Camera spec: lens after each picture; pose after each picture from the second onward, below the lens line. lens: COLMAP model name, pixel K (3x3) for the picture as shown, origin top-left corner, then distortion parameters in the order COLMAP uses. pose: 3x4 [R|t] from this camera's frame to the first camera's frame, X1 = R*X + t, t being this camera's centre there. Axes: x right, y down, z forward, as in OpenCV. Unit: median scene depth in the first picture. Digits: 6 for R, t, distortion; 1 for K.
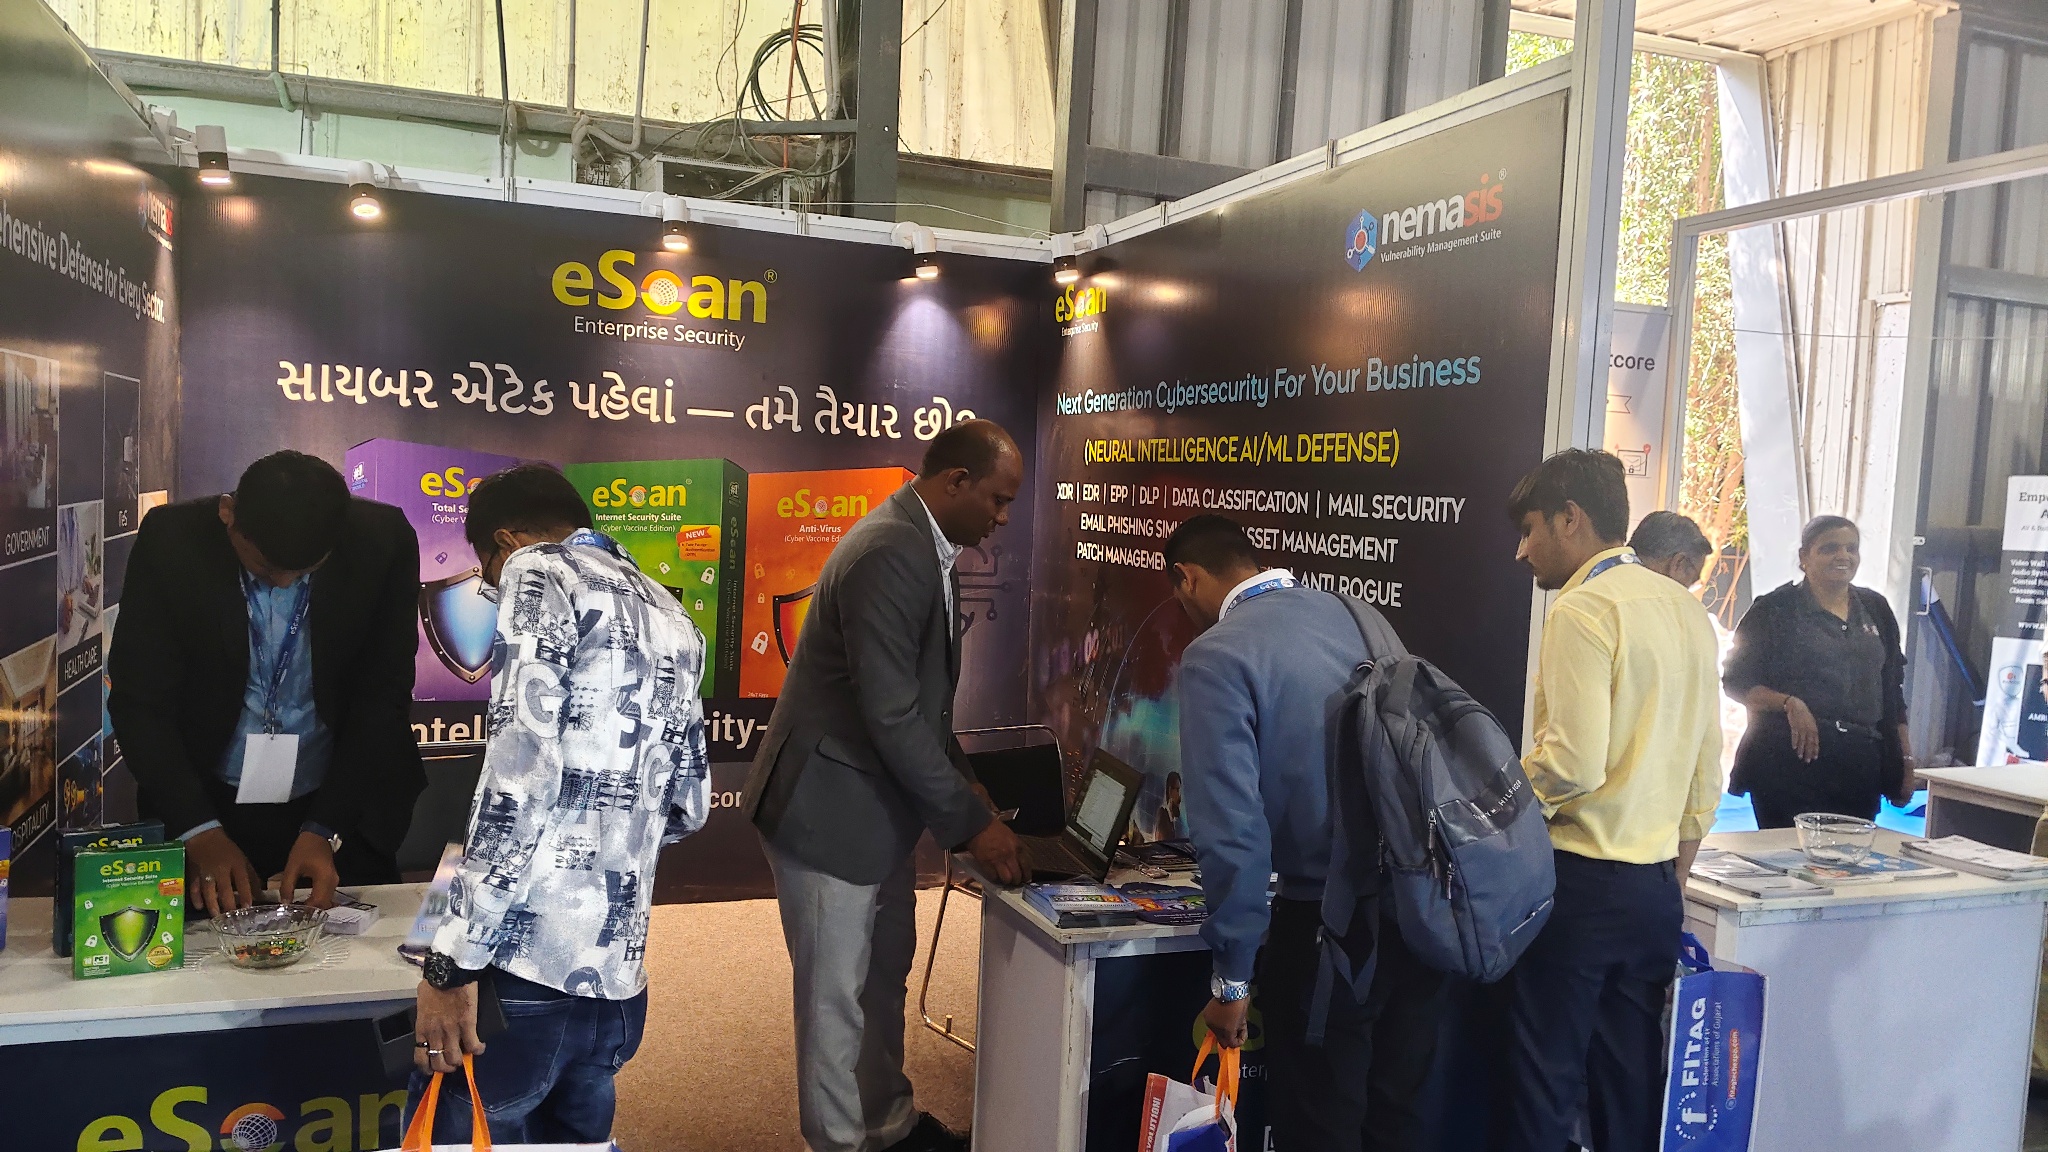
lens RADIAL K [[1641.4, 0, 1021.1], [0, 1641.4, 496.4], [0, 0, 1]] dist [0.154914, -0.269458]
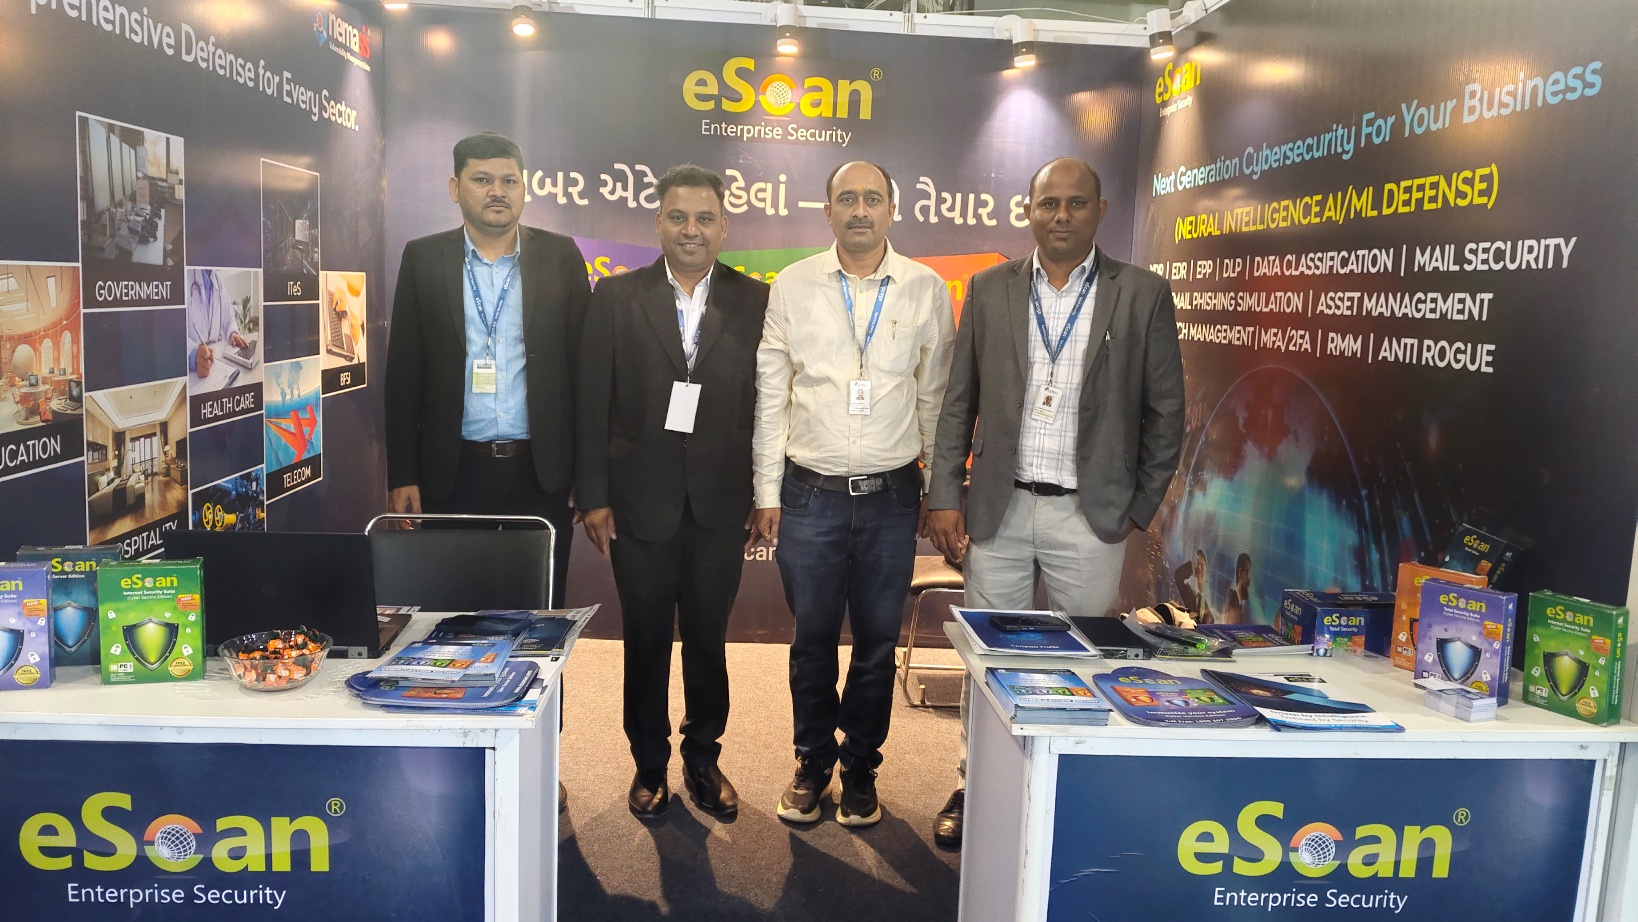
lens RADIAL K [[1312.8, 0, 816.7], [0, 1312.8, 397.3], [0, 0, 1]] dist [0.154914, -0.269458]
pose [[0.954418, 0.015351, -0.298080, 0.082053], [0.000882, 0.998527, 0.054249, 0.033457], [0.298473, -0.052039, 0.952998, 0.188869]]
